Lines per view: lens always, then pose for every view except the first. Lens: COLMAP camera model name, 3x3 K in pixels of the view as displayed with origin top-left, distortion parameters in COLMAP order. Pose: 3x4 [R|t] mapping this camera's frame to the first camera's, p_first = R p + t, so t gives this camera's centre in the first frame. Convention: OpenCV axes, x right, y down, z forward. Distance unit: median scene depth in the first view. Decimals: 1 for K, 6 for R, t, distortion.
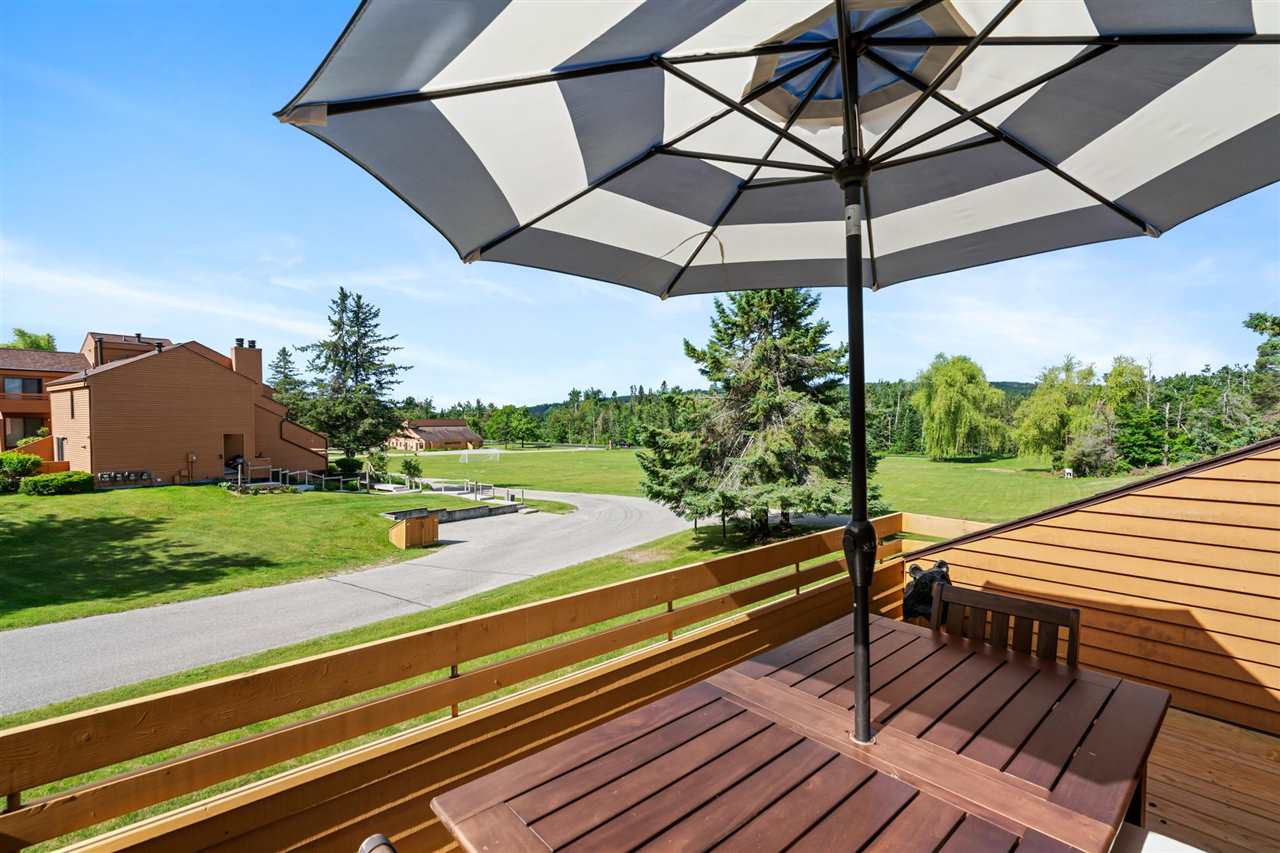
lens RADIAL K [[576.1, 0, 651.5], [0, 576.1, 445.2], [0, 0, 1]] dist [-0.008649, 0.004533]
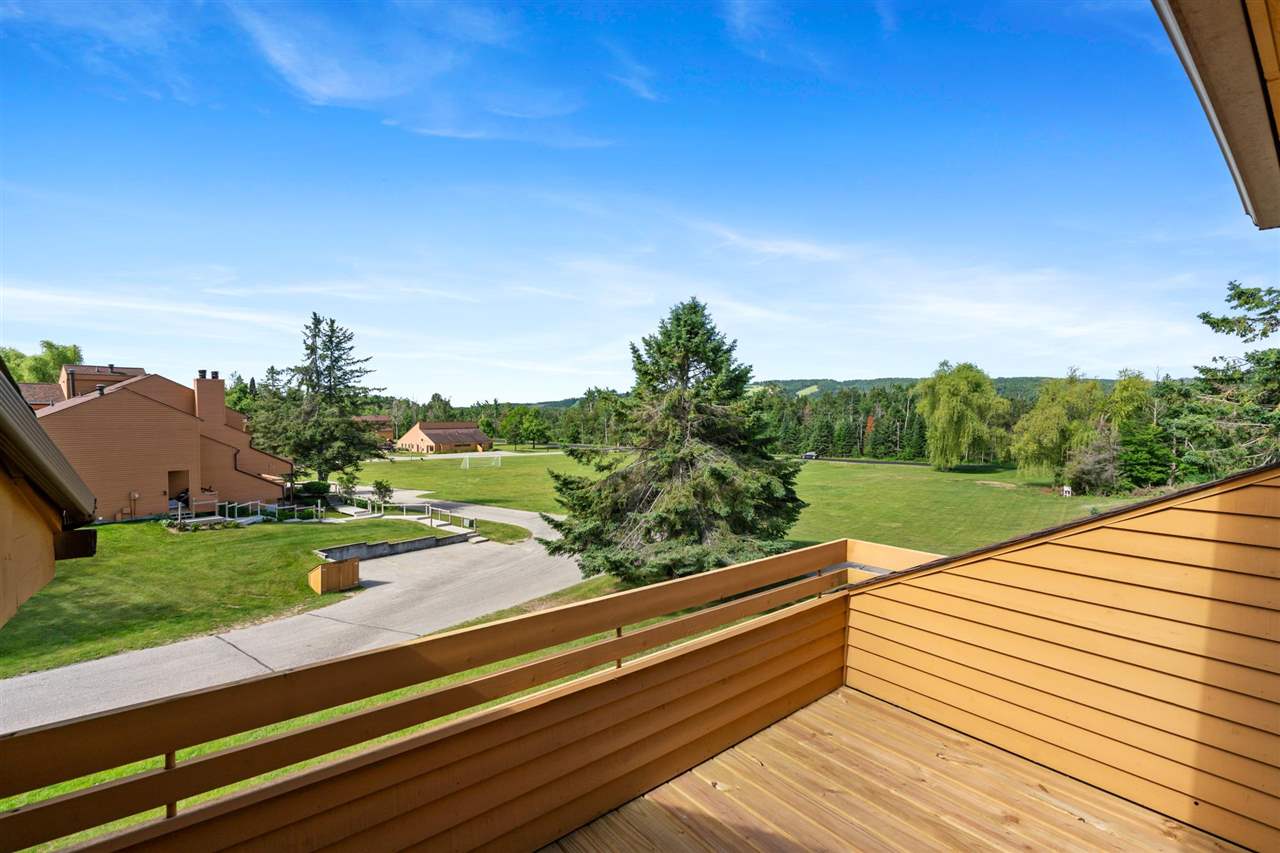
lens RADIAL K [[576.1, 0, 640.2], [0, 576.1, 435.1], [0, 0, 1]] dist [-0.008649, 0.004533]
pose [[0.998782, 0.003656, -0.049200, 0.145644], [-0.004361, 0.999889, -0.014230, -0.070513], [0.049143, 0.014427, 0.998688, 0.012562]]
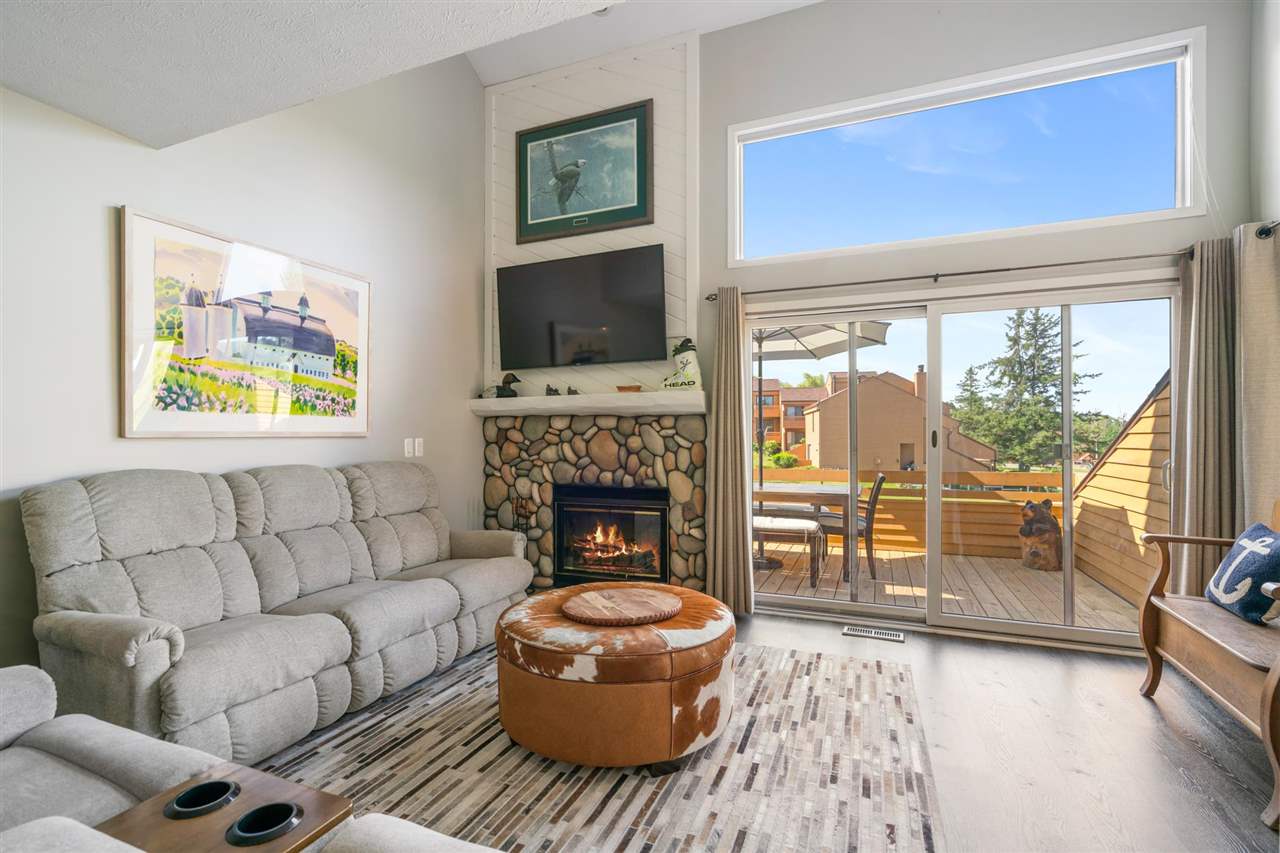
lens RADIAL K [[576.1, 0, 643.6], [0, 576.1, 435.4], [0, 0, 1]] dist [-0.008649, 0.004533]
pose [[0.440350, -0.001966, -0.897824, 0.130965], [-0.038580, 0.999032, -0.021110, 0.011393], [0.896997, 0.043934, 0.439848, -0.053803]]
